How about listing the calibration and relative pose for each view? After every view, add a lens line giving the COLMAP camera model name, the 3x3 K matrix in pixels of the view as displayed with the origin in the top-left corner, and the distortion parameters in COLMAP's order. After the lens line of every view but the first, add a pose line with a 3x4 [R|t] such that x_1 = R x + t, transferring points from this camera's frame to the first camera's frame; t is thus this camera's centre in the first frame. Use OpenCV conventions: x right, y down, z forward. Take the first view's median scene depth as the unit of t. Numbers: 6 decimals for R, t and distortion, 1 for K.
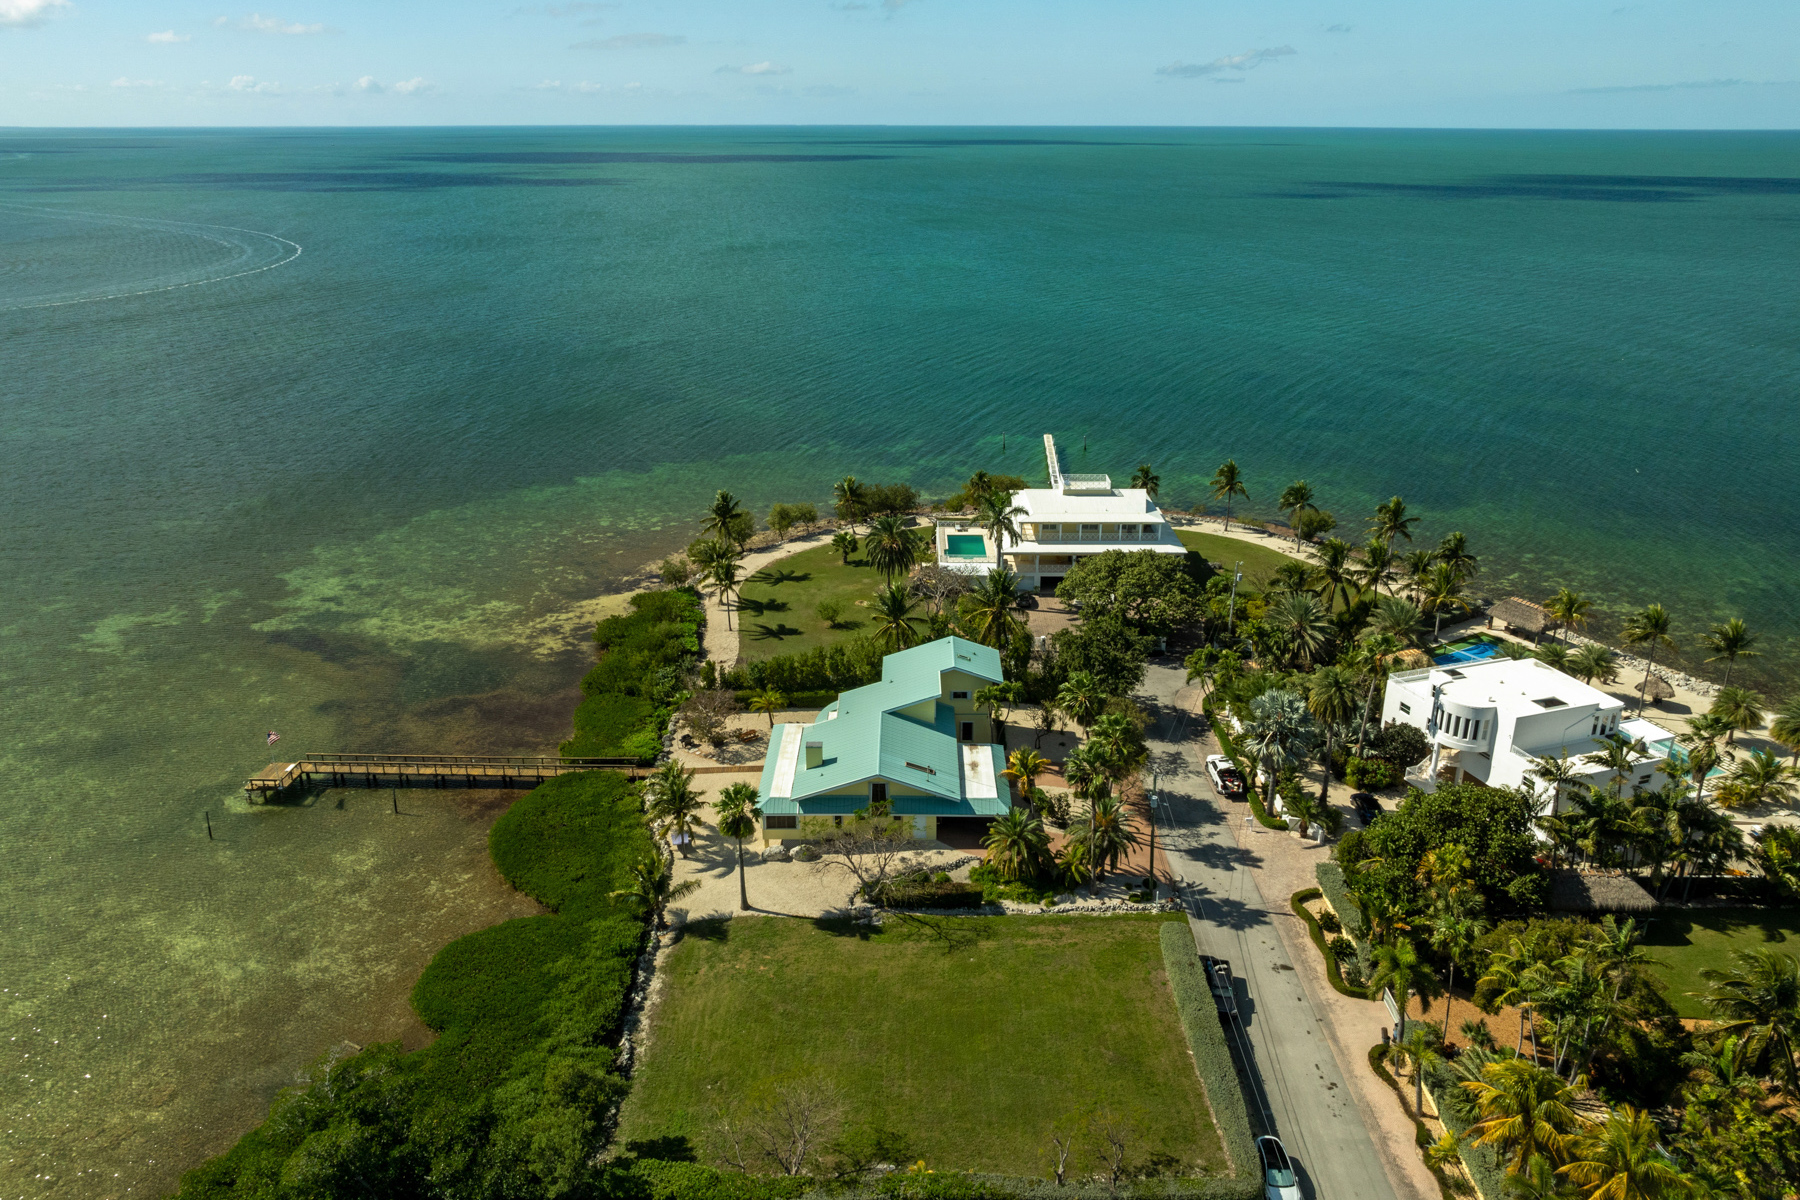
lens RADIAL K [[1287.1, 0, 896.9], [0, 1287.1, 563.5], [0, 0, 1]] dist [0.002052, -0.005808]
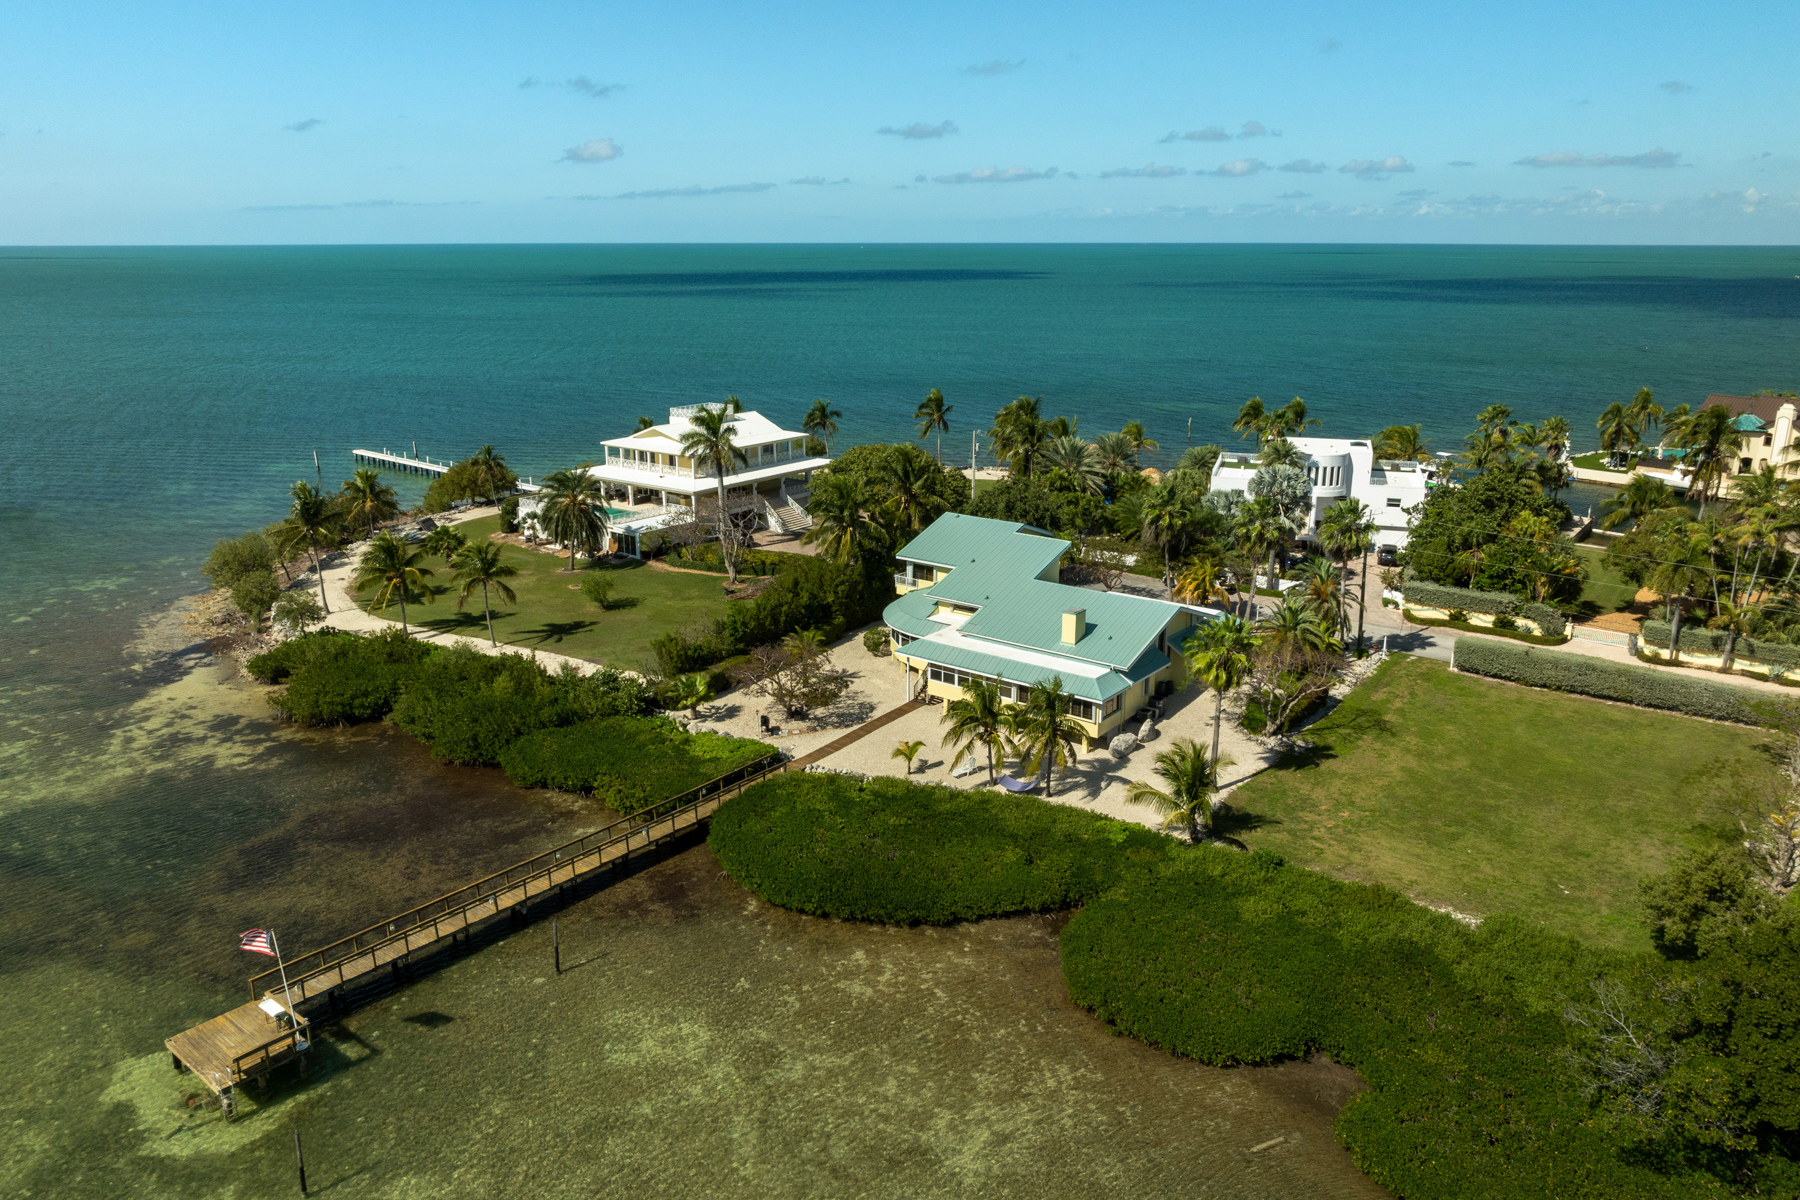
lens RADIAL K [[1274.8, 0, 902.2], [0, 1274.8, 592.1], [0, 0, 1]] dist [-0.000654, -0.005002]
pose [[0.600176, -0.213182, 0.770936, -0.748014], [0.261080, 0.963252, 0.063110, 0.055969], [-0.756059, 0.163399, 0.633779, 0.612063]]
